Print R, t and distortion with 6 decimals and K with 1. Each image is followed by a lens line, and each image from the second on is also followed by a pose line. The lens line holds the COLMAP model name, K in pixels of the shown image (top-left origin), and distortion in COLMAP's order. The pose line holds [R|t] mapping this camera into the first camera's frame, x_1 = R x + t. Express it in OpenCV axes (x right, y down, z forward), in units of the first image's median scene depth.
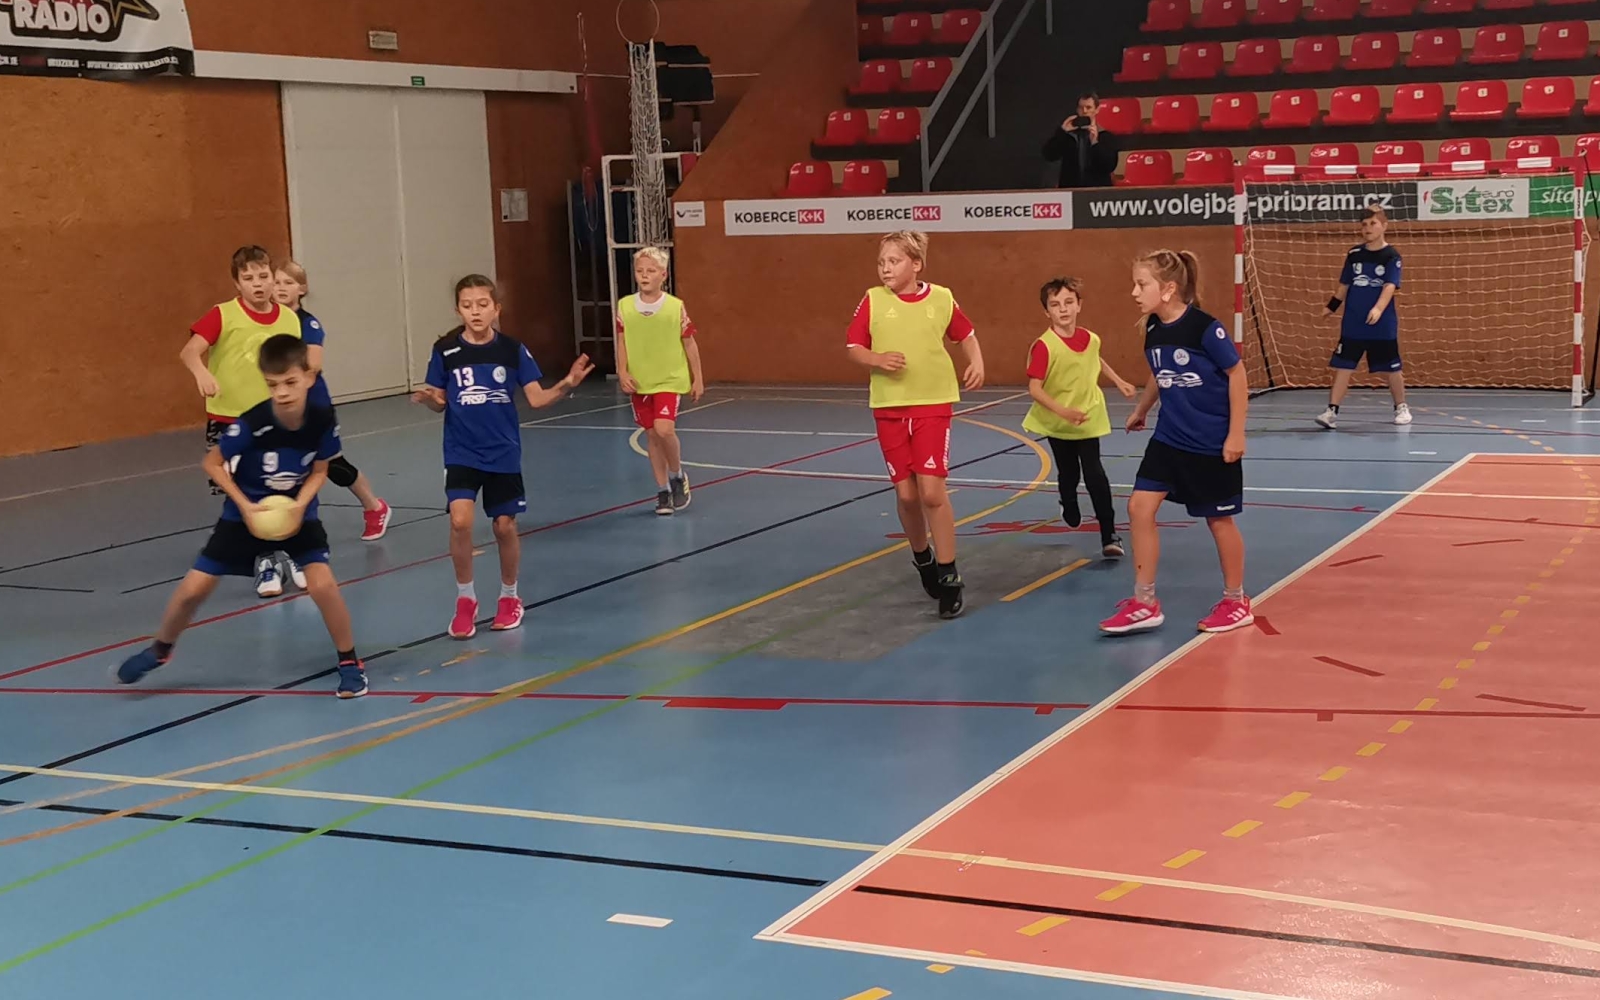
lens RADIAL K [[2240.1, 0, 979.5], [0, 2240.1, 535.1], [0, 0, 1]] dist [0.114309, -0.124363]
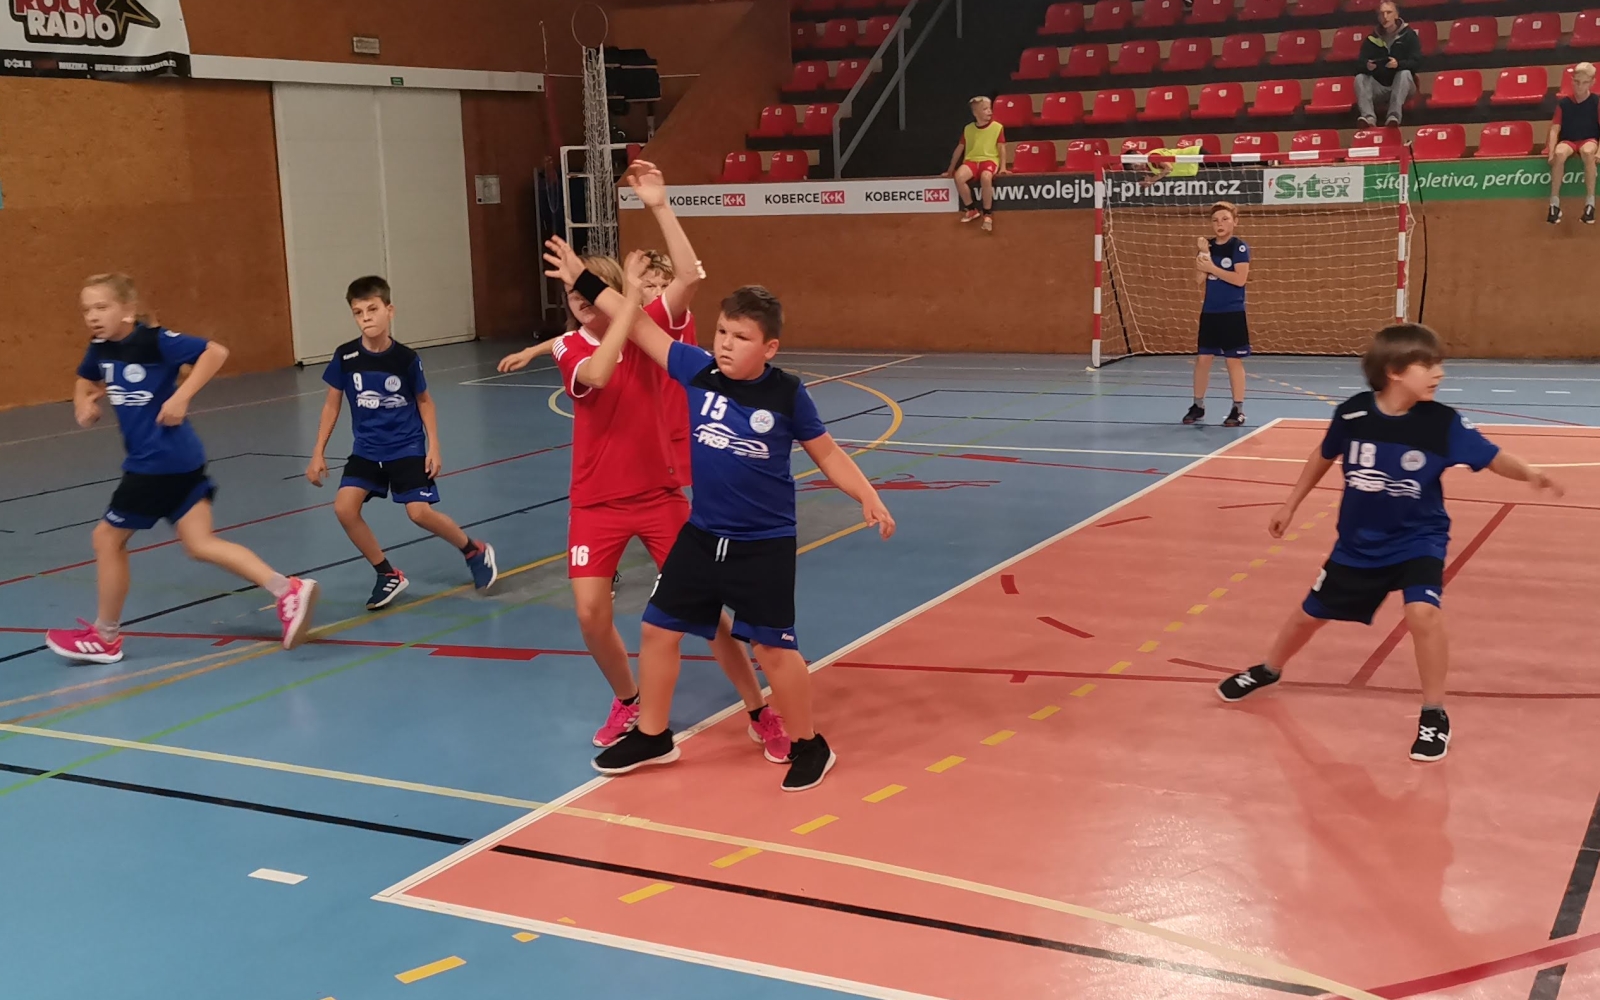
lens RADIAL K [[1878.1, 0, 836.8], [0, 1878.1, 560.4], [0, 0, 1]] dist [0.101798, -0.122241]
pose [[0.997244, 0.015594, -0.072532, 0.052881], [-0.011997, 0.998689, 0.049764, -0.007597], [0.073213, -0.048757, 0.996124, 0.041713]]
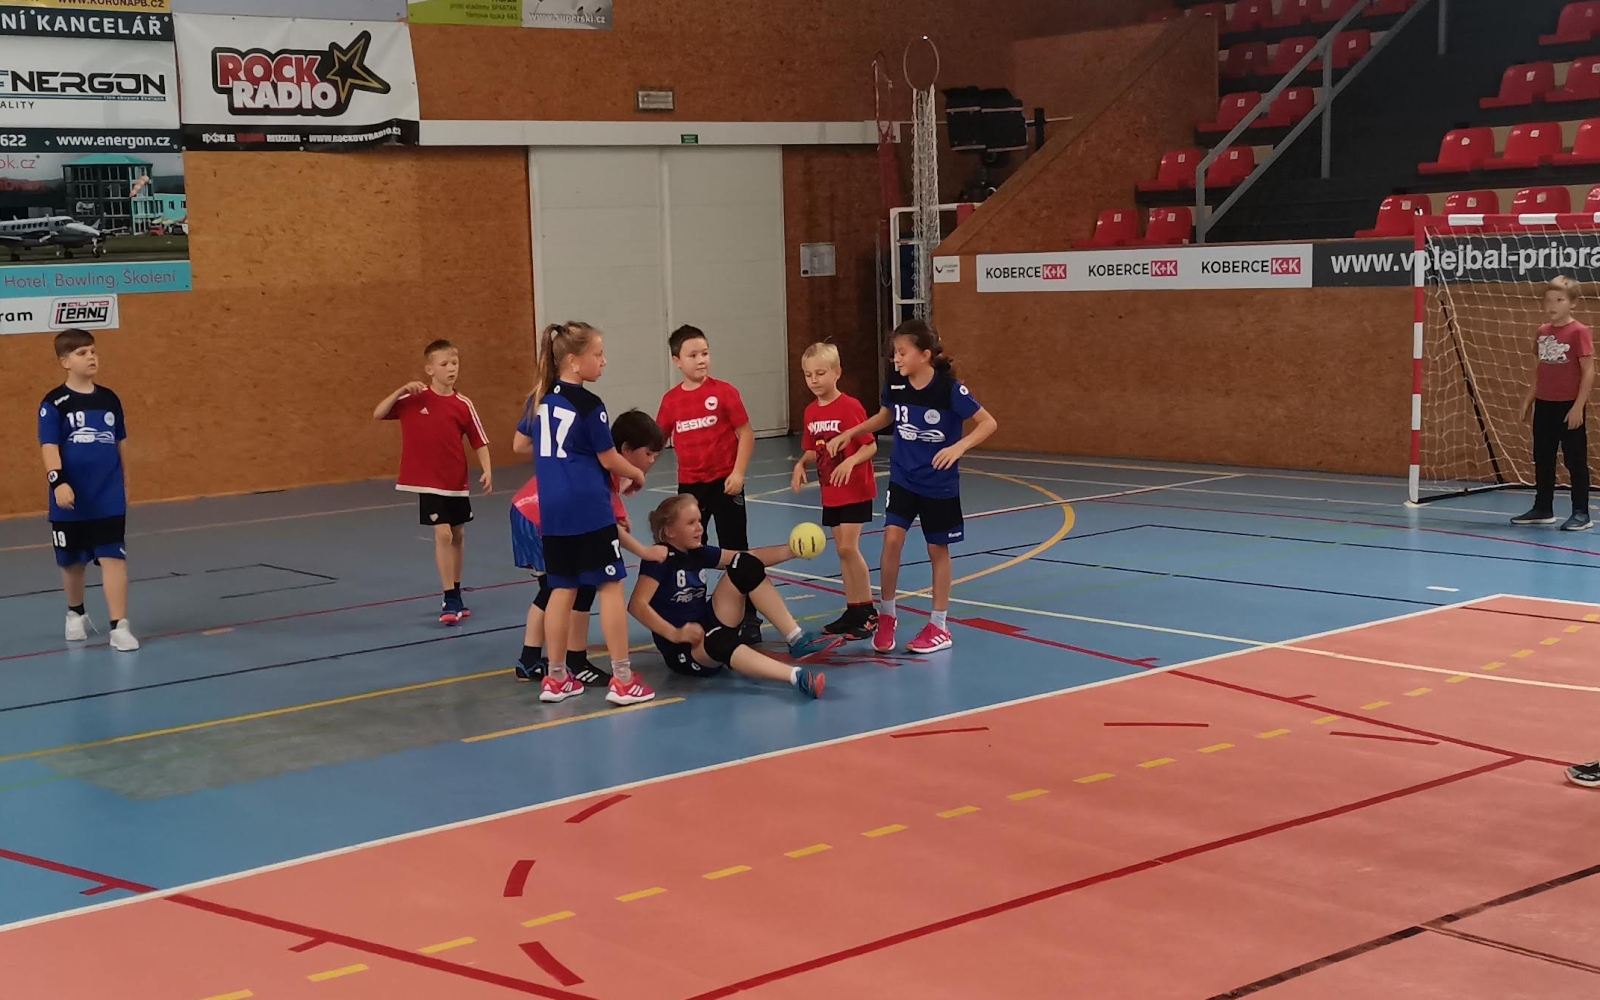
lens RADIAL K [[2218.1, 0, 697.7], [0, 2218.1, 580.1], [0, 0, 1]] dist [0.055652, 0.056595]
pose [[0.871086, 0.069489, -0.486191, 0.263742], [-0.065584, 0.997532, 0.025069, -0.031815], [0.486733, 0.010049, 0.873493, 0.148713]]
